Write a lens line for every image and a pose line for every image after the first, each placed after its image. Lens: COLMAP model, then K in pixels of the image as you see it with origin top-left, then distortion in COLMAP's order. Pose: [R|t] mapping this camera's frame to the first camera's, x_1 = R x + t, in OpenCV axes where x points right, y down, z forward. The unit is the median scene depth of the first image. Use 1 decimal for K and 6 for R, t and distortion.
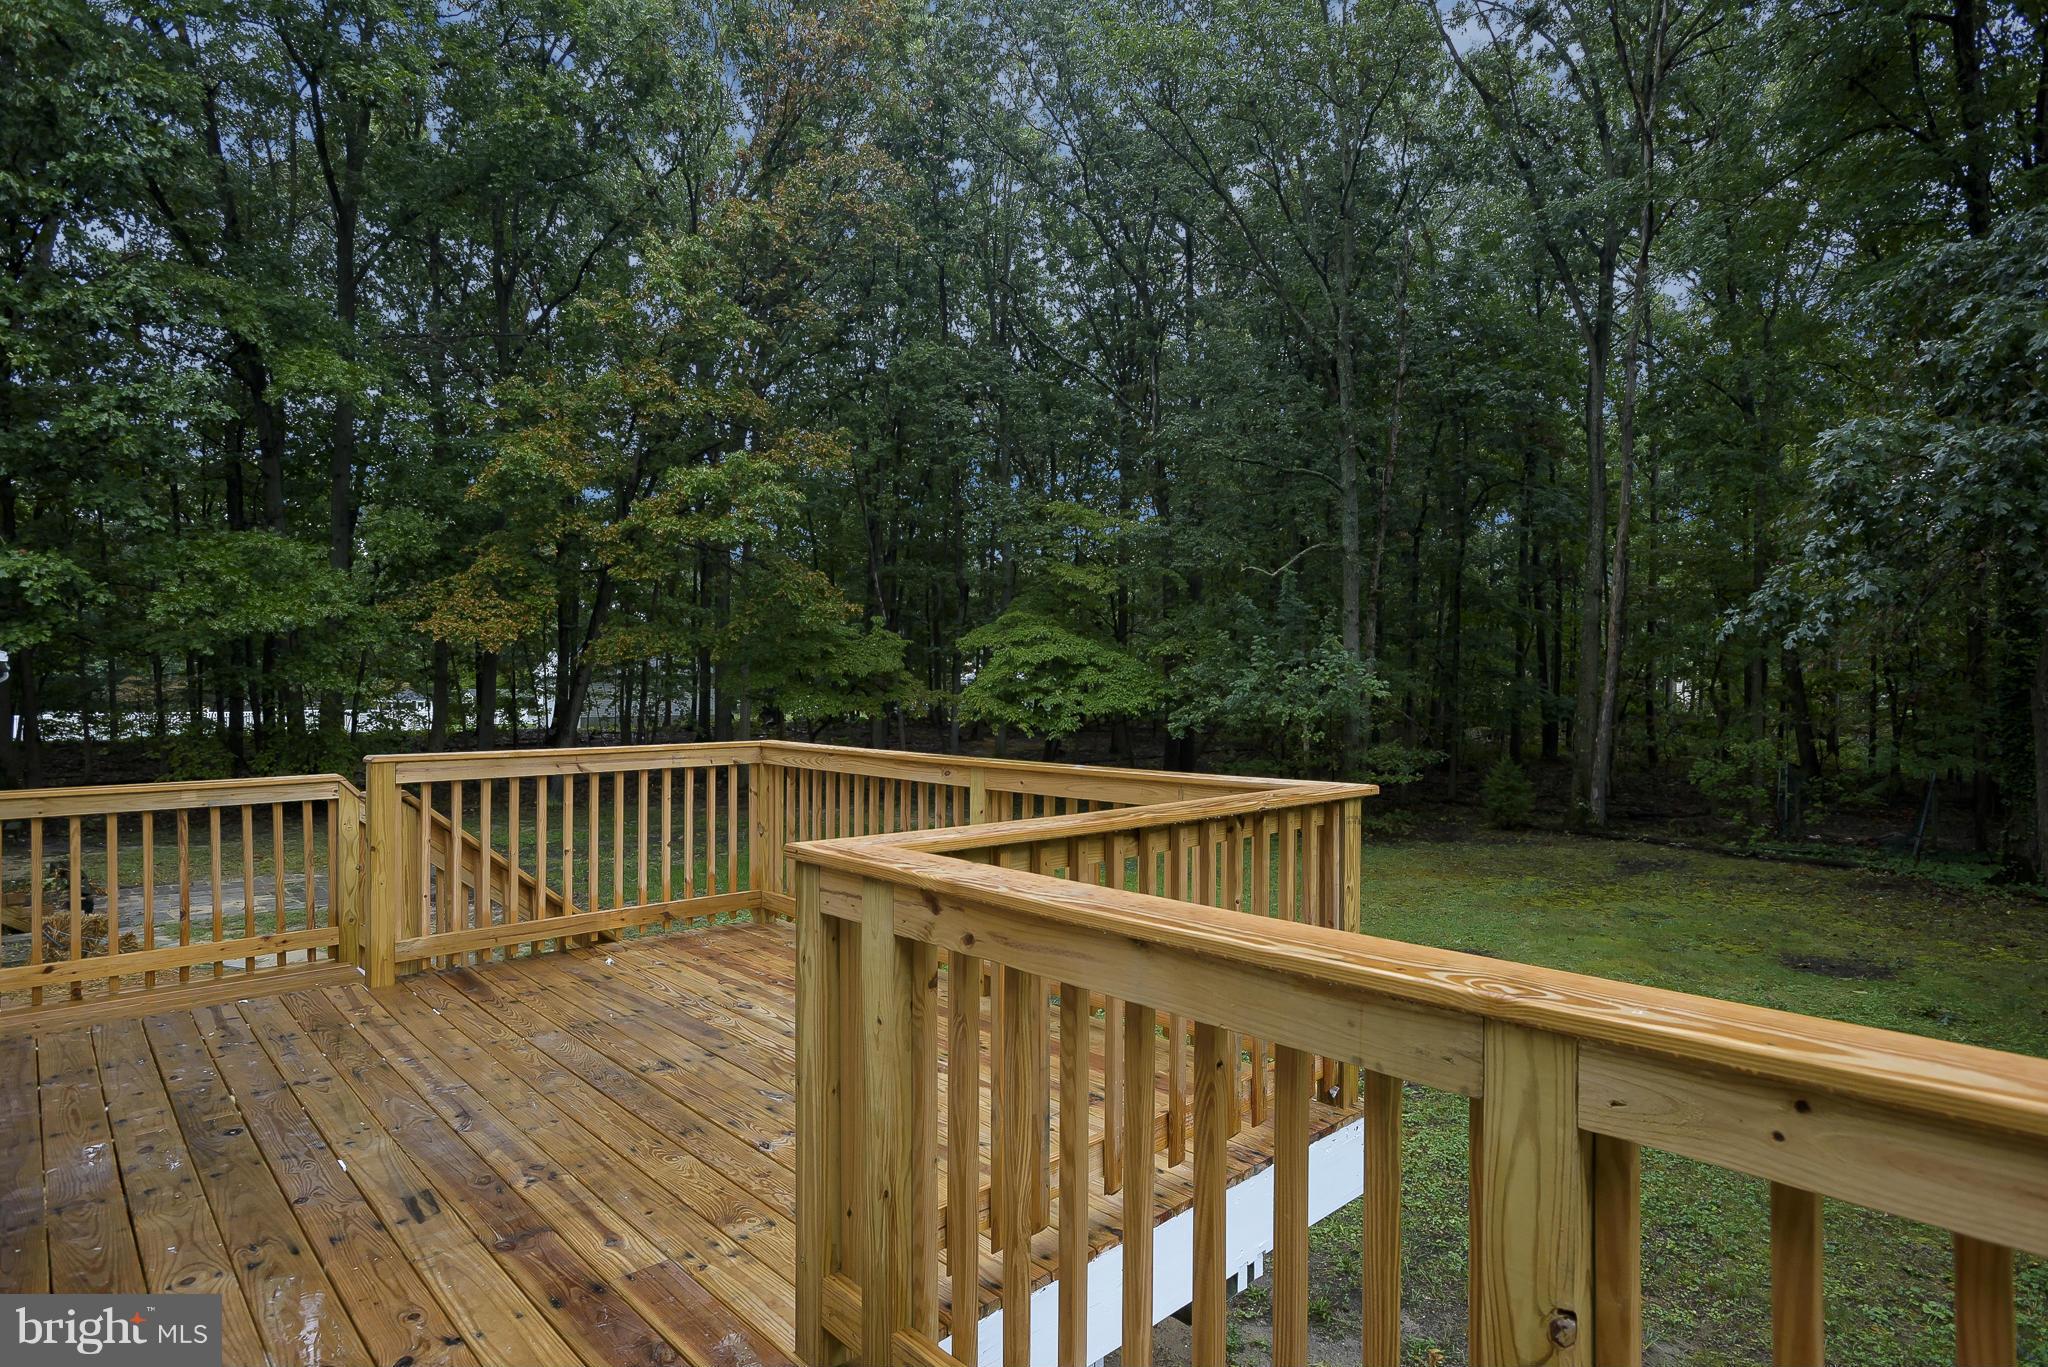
lens RADIAL K [[1097.8, 0, 1020.1], [0, 1097.8, 683.1], [0, 0, 1]] dist [0.001236, 0.003678]
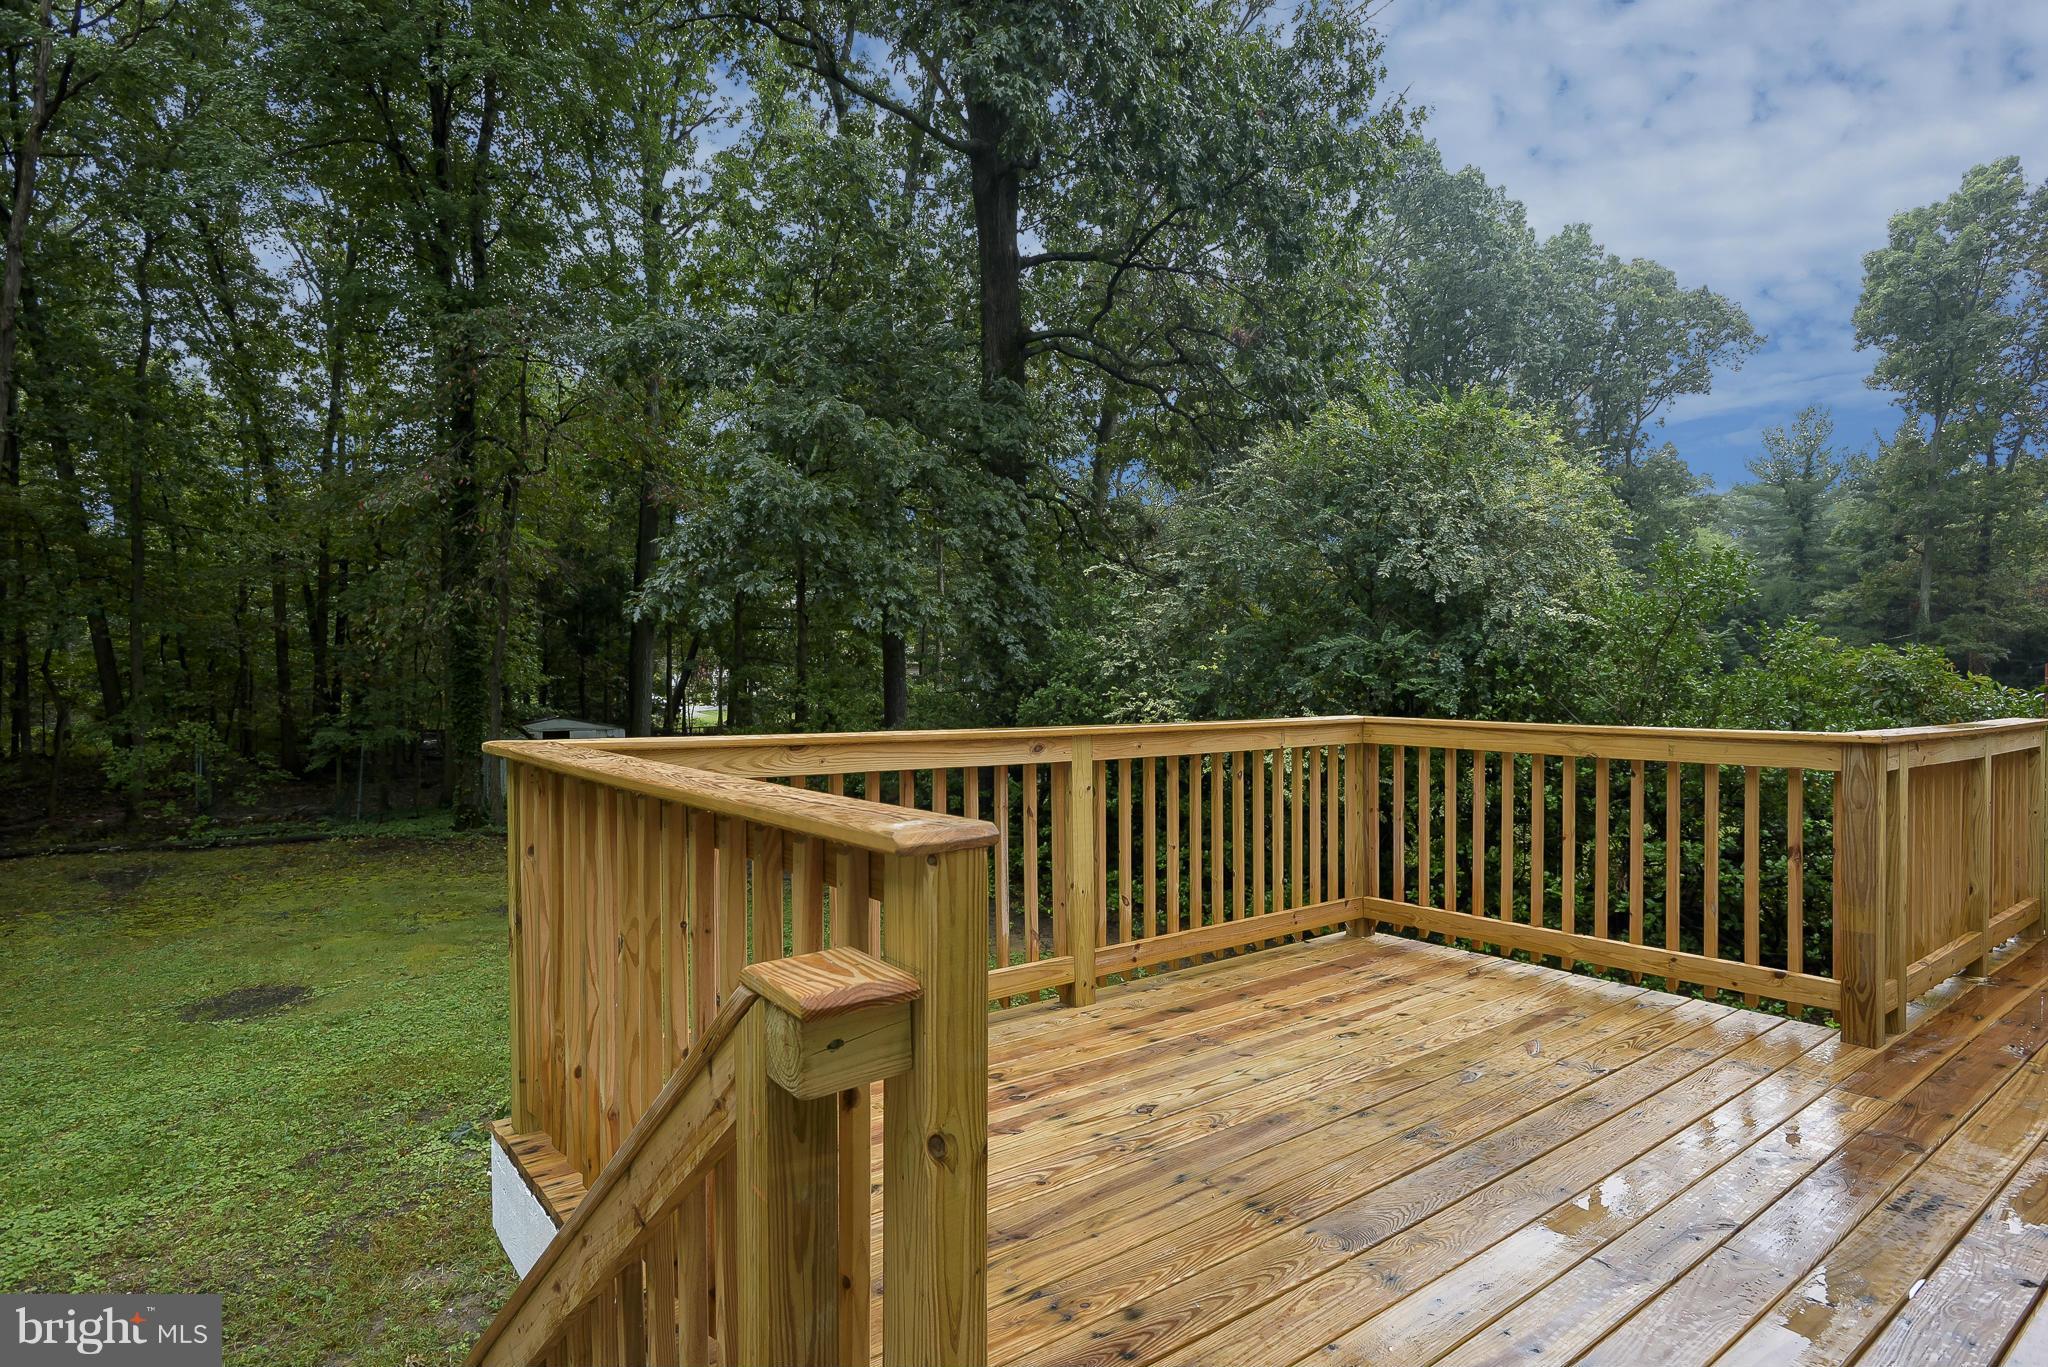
lens RADIAL K [[1097.8, 0, 1024.7], [0, 1097.8, 683.3], [0, 0, 1]] dist [0.001236, 0.003678]
pose [[0.072921, -0.006171, 0.997319, -0.919901], [-0.007648, 0.999948, 0.006746, 0.032203], [-0.997308, -0.008120, 0.072870, 1.028104]]
